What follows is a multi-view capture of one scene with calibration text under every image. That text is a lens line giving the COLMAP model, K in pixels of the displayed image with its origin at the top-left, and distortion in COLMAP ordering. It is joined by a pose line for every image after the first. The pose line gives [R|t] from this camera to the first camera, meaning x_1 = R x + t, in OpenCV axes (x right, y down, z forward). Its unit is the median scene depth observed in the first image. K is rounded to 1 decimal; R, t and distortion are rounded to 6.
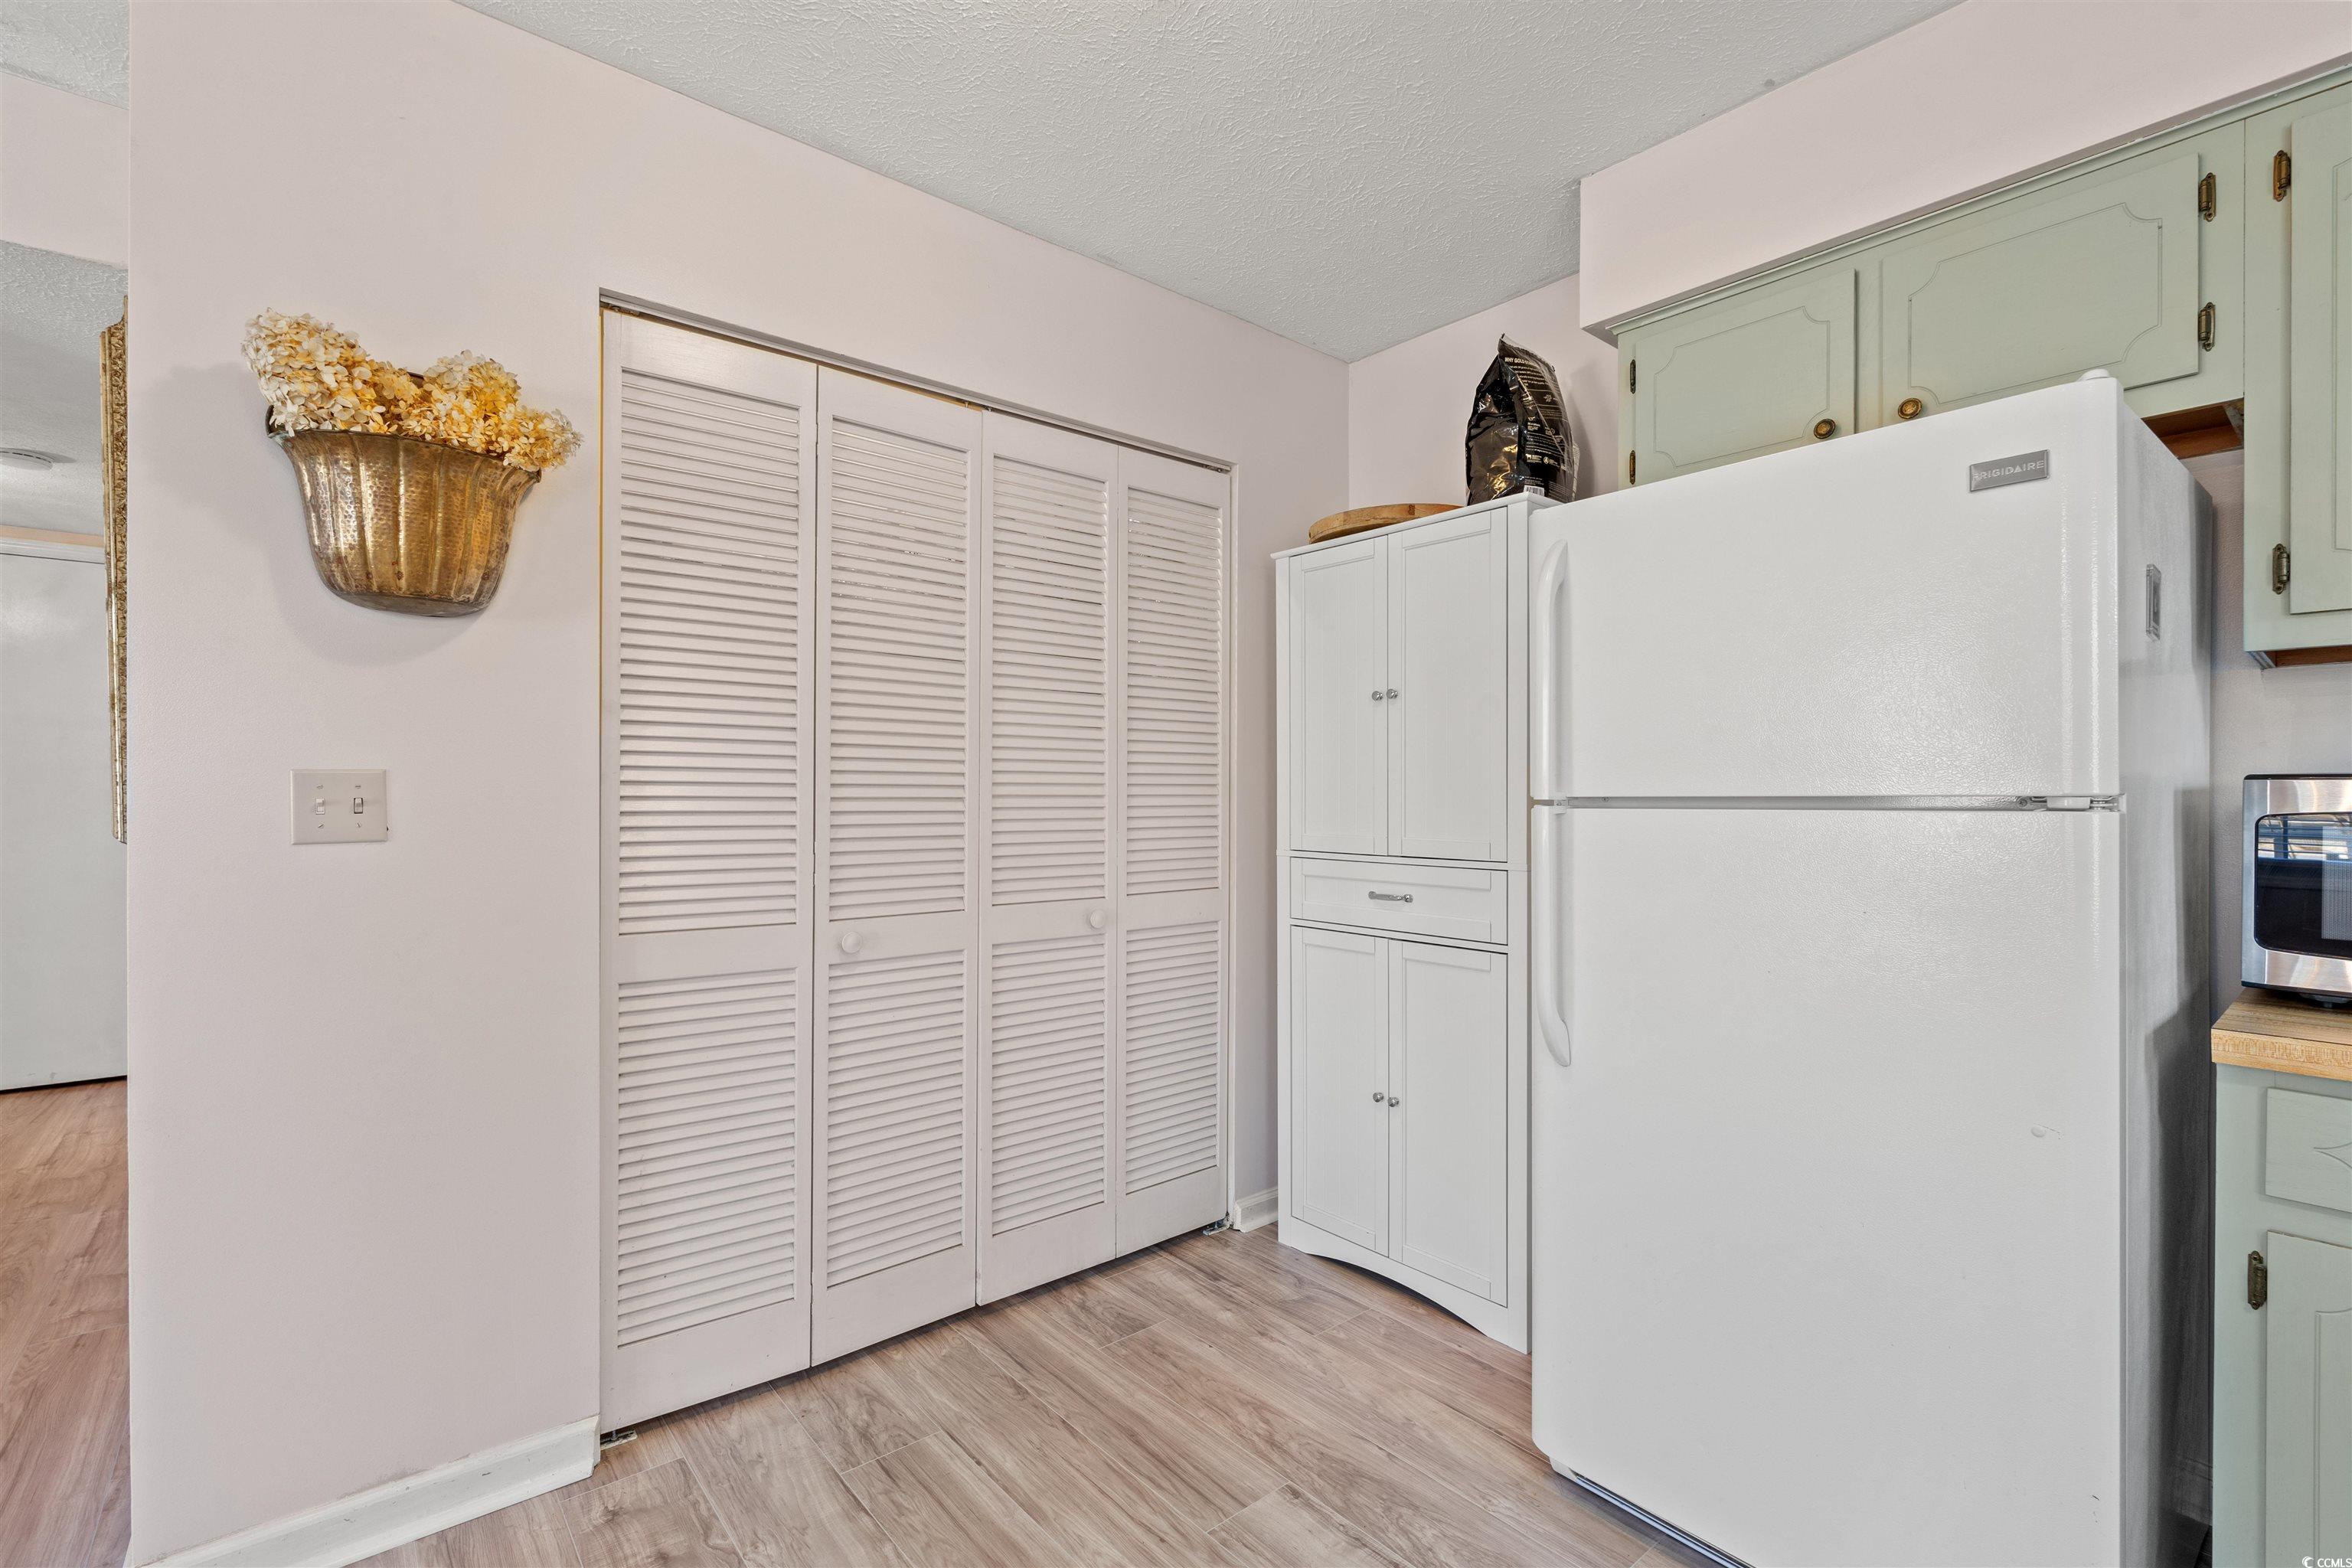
lens RADIAL K [[1052.0, 0, 1175.5], [0, 1052.0, 793.2], [0, 0, 1]] dist [-0.002097, -0.000174]
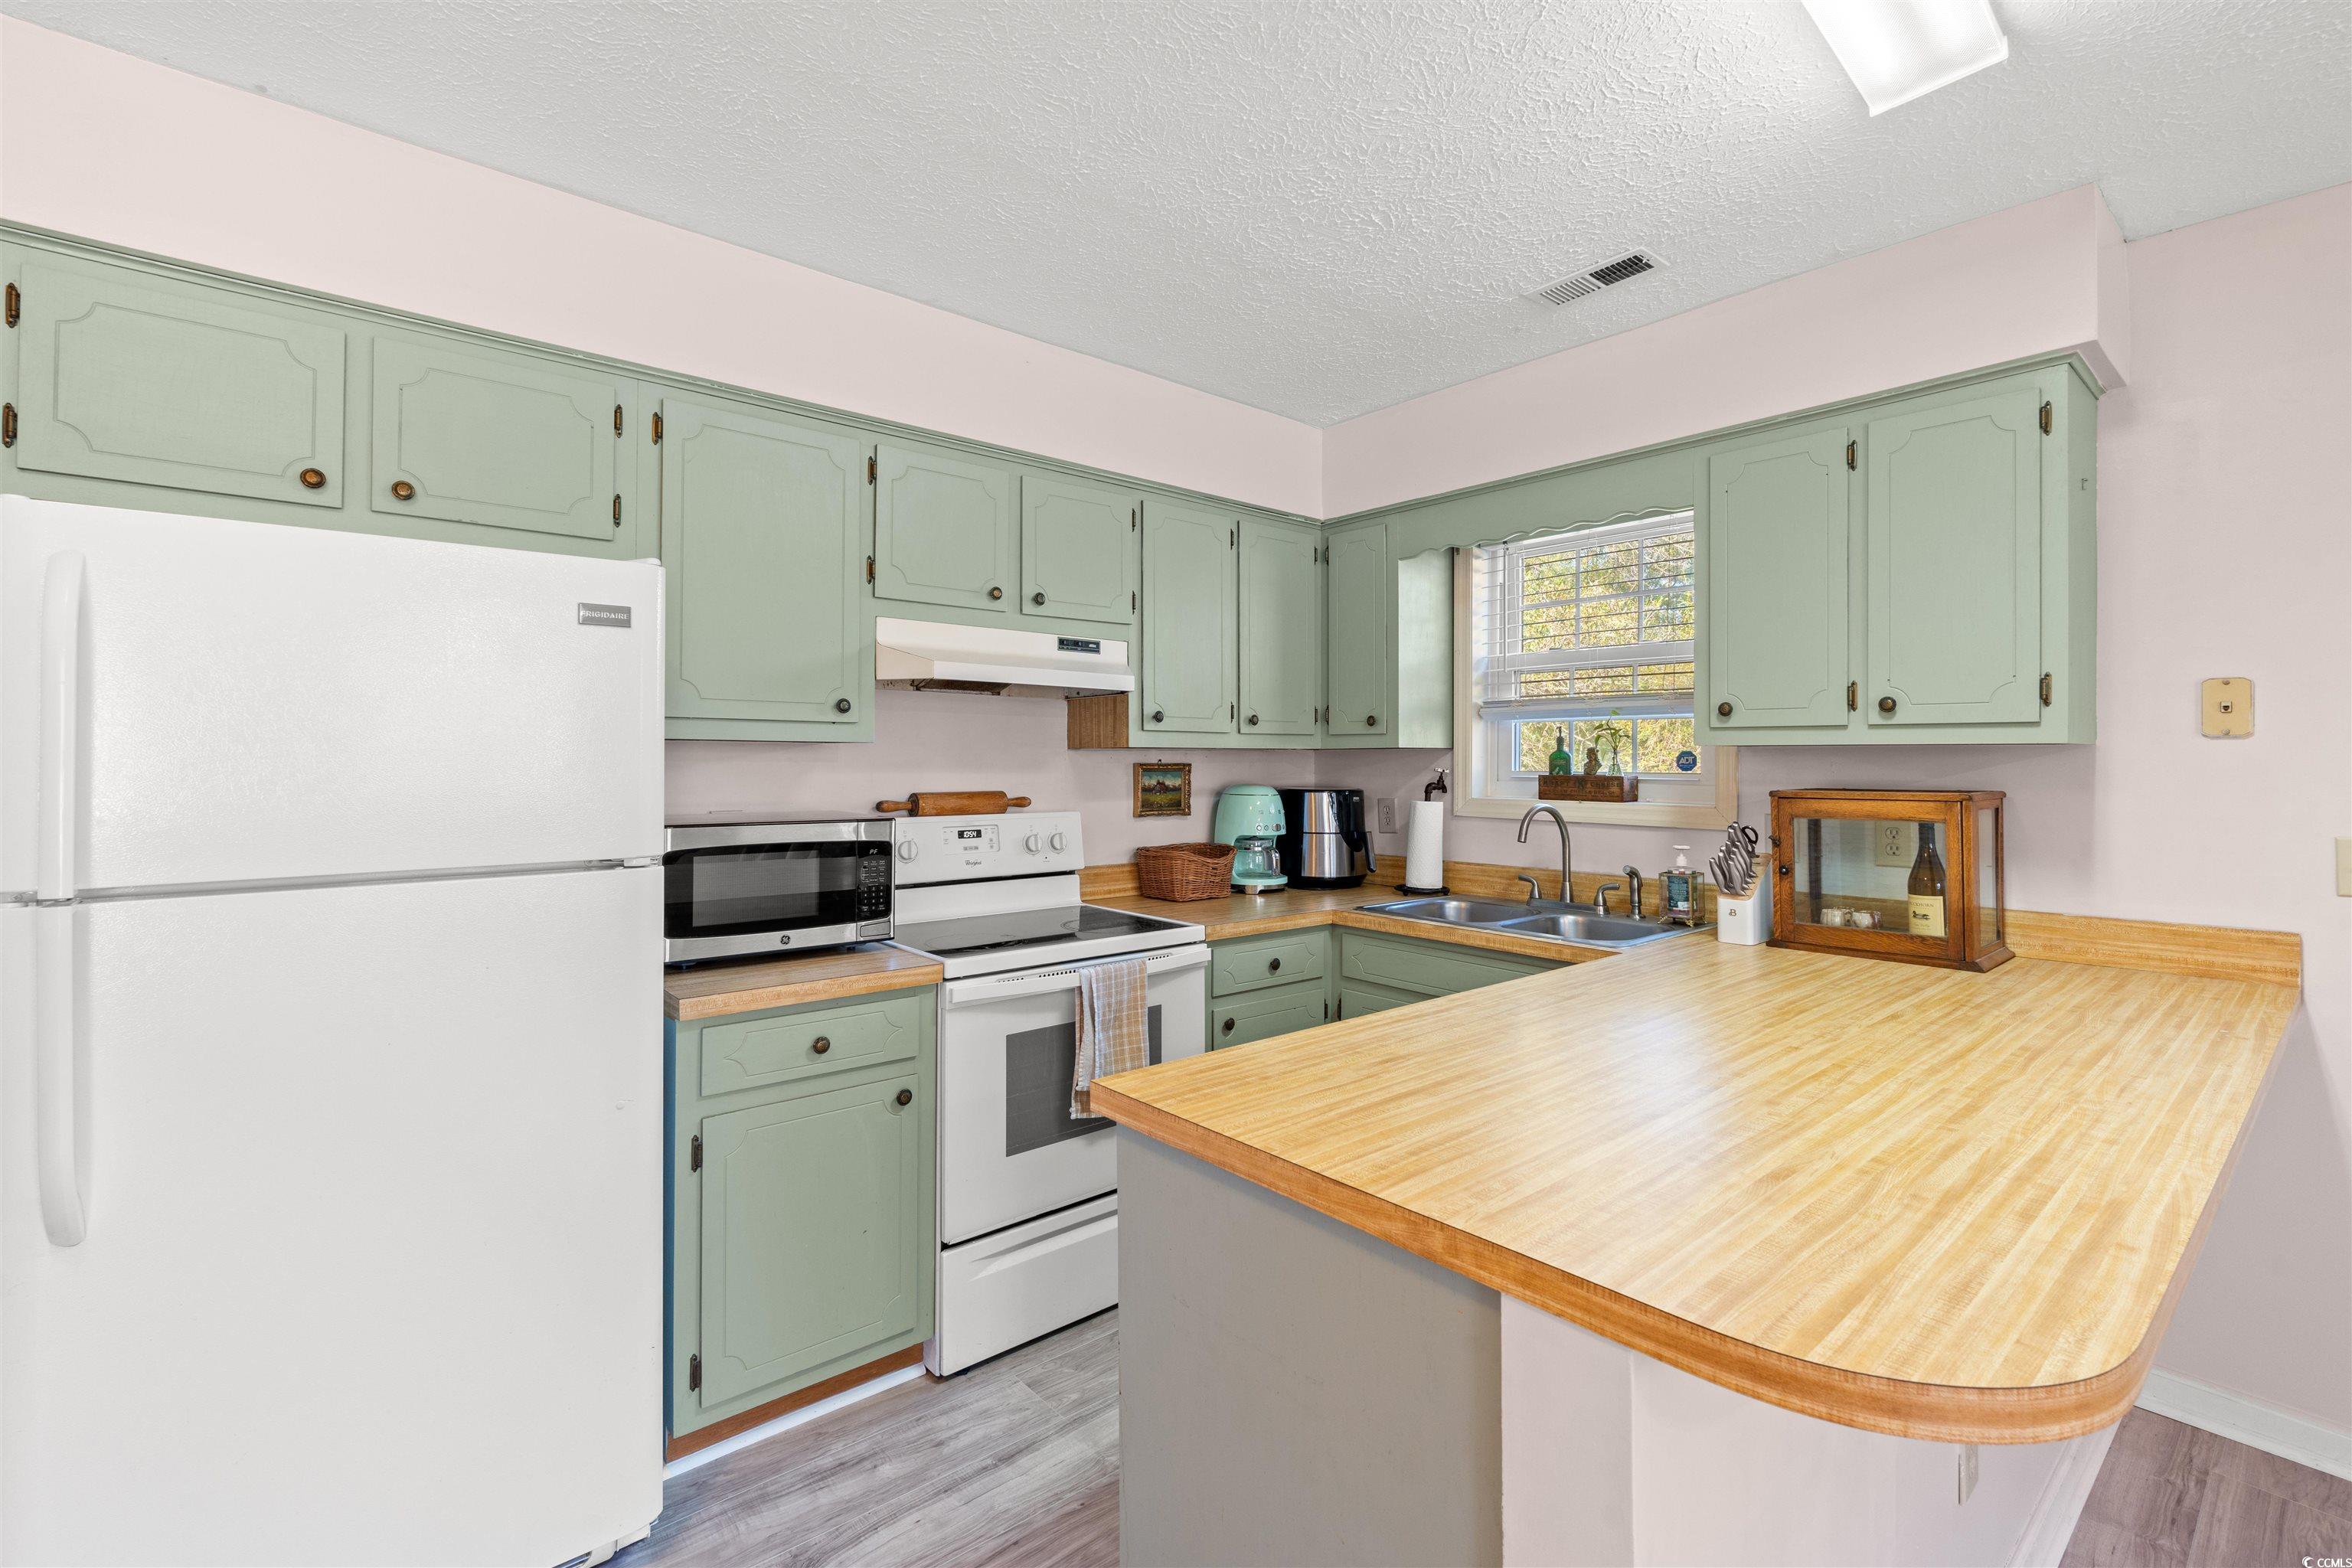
lens RADIAL K [[1037.5, 0, 1175.6], [0, 1037.5, 751.3], [0, 0, 1]] dist [-0.004066, -0.000204]
pose [[-0.006394, 0.005670, 0.999963, -0.280910], [-0.004372, 0.999974, -0.005698, -0.070400], [-0.999970, -0.004408, -0.006369, 0.155393]]
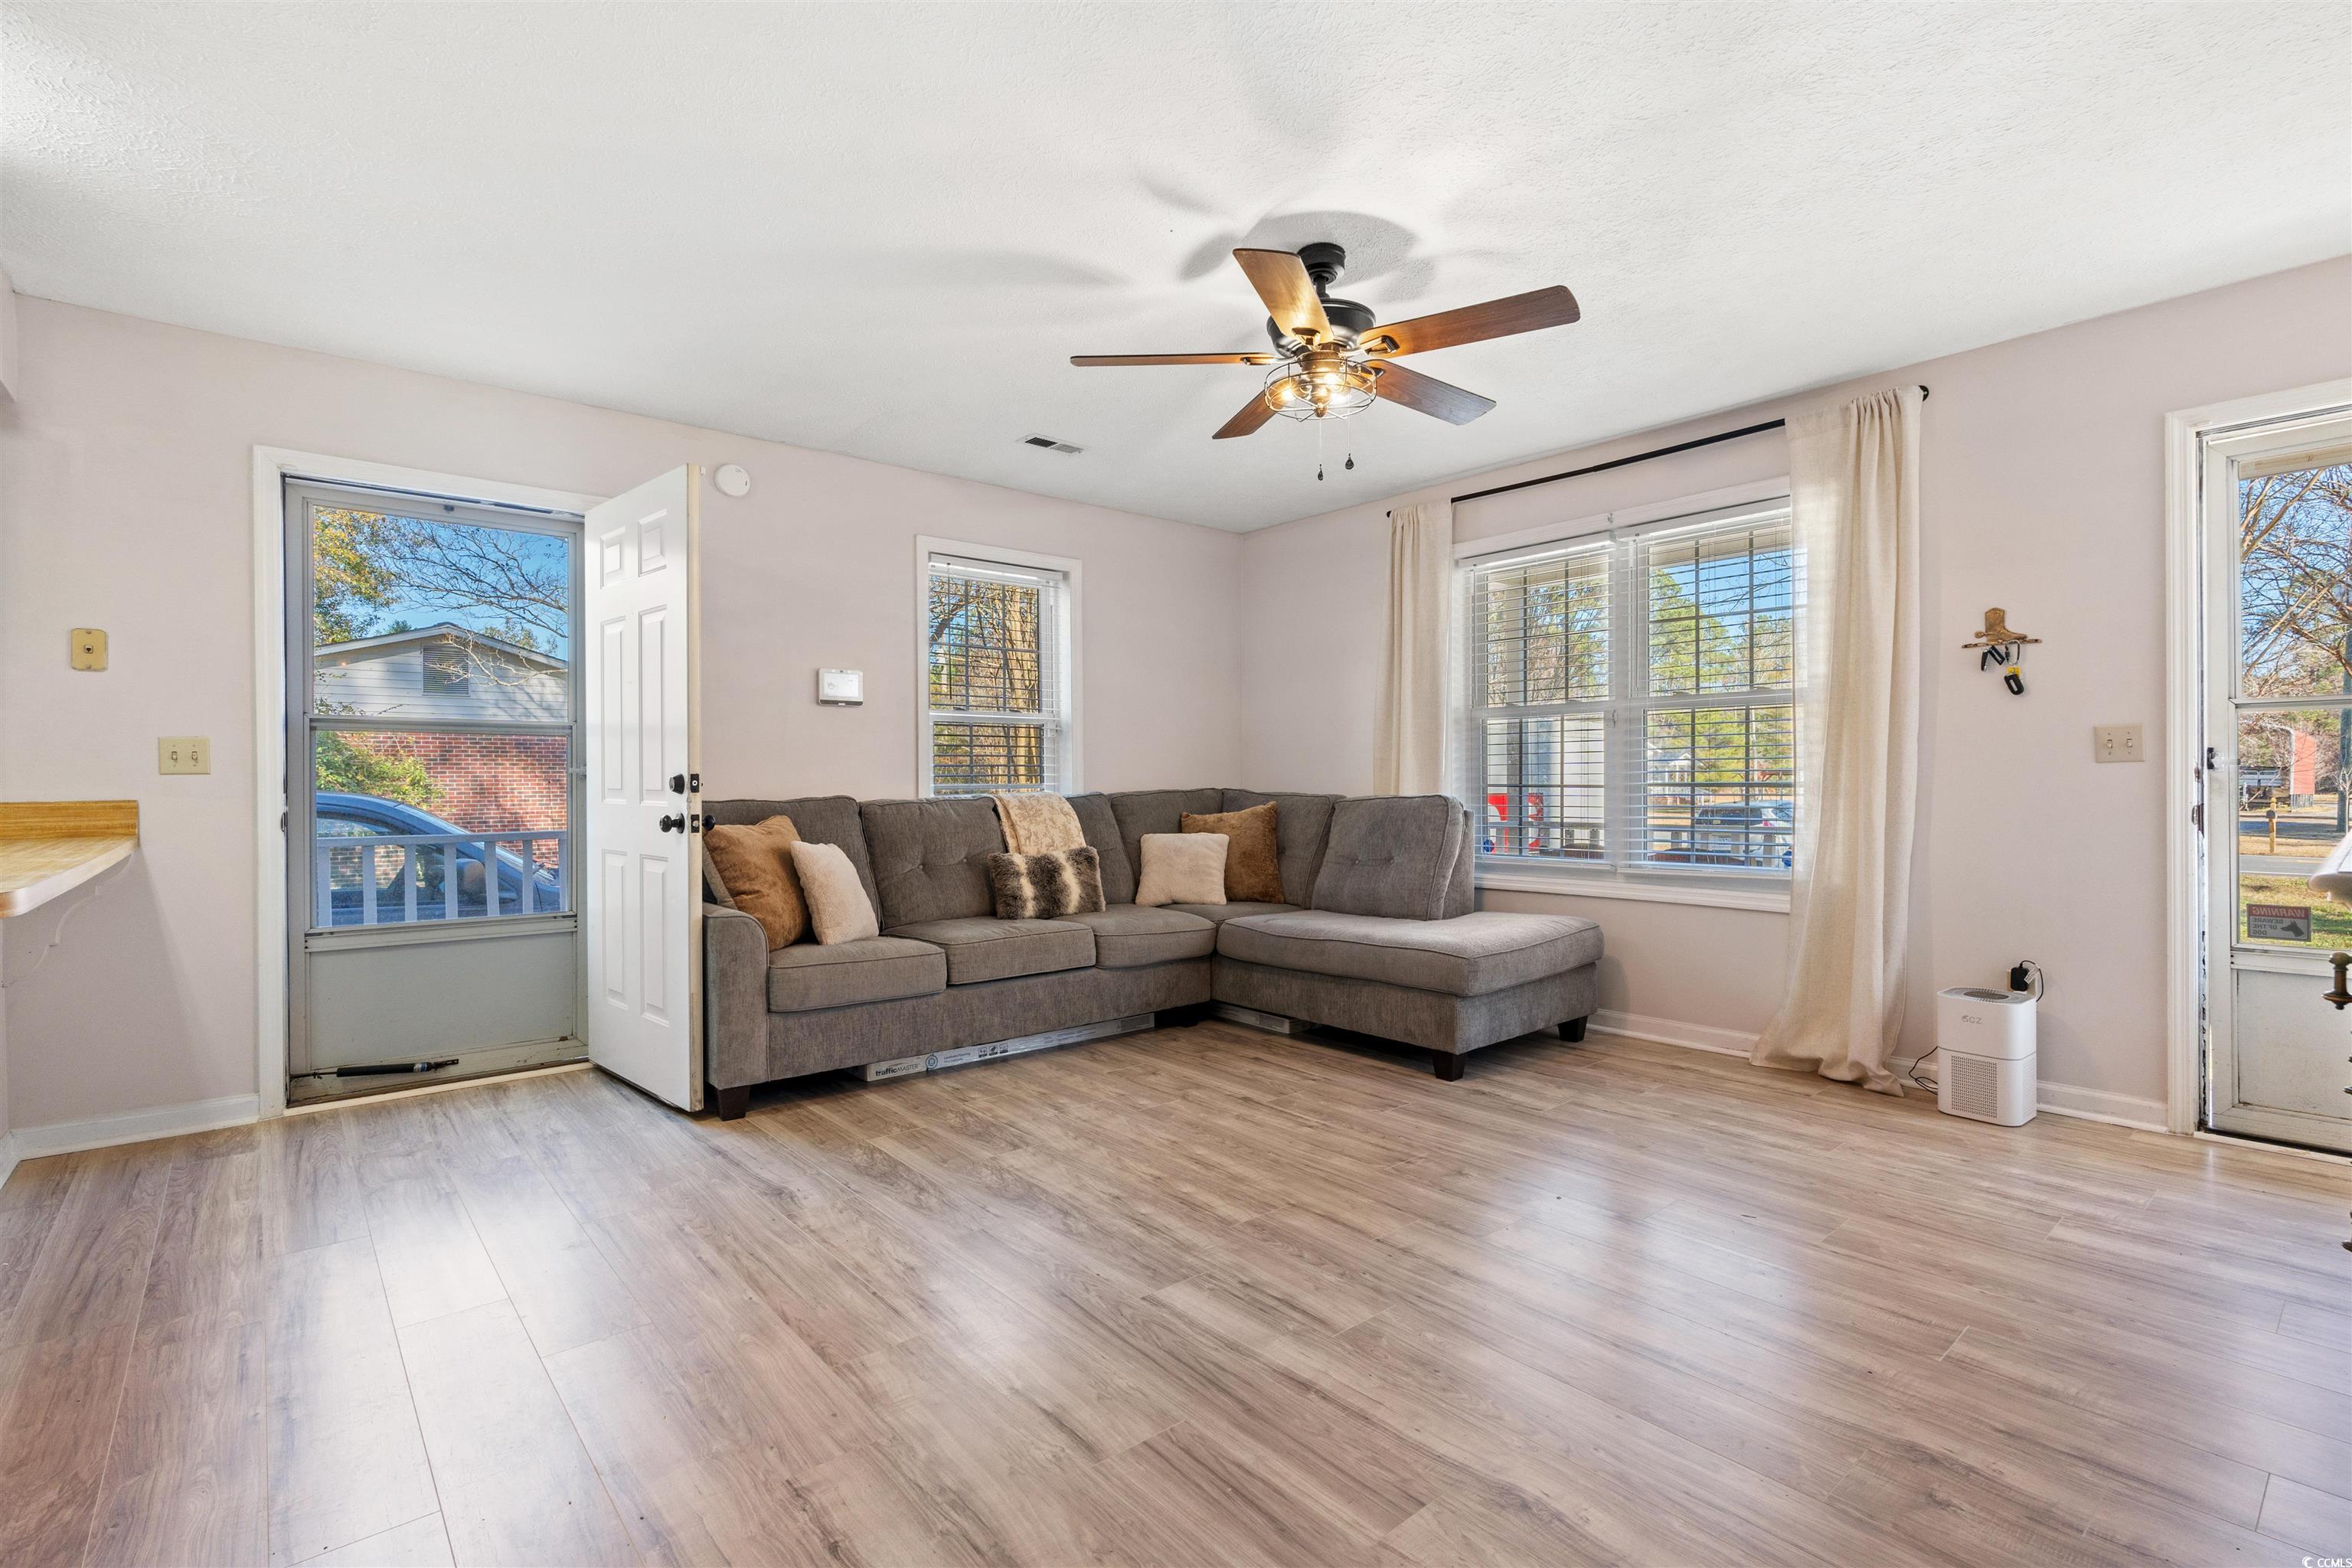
lens RADIAL K [[1085.8, 0, 1176.0], [0, 1085.8, 784.0], [0, 0, 1]] dist [-0.002540, -0.000403]
pose [[-0.999964, -0.004466, -0.007279, -0.746871], [-0.004532, 0.999949, 0.009080, 0.033833], [0.007238, 0.009113, -0.999932, 0.608418]]
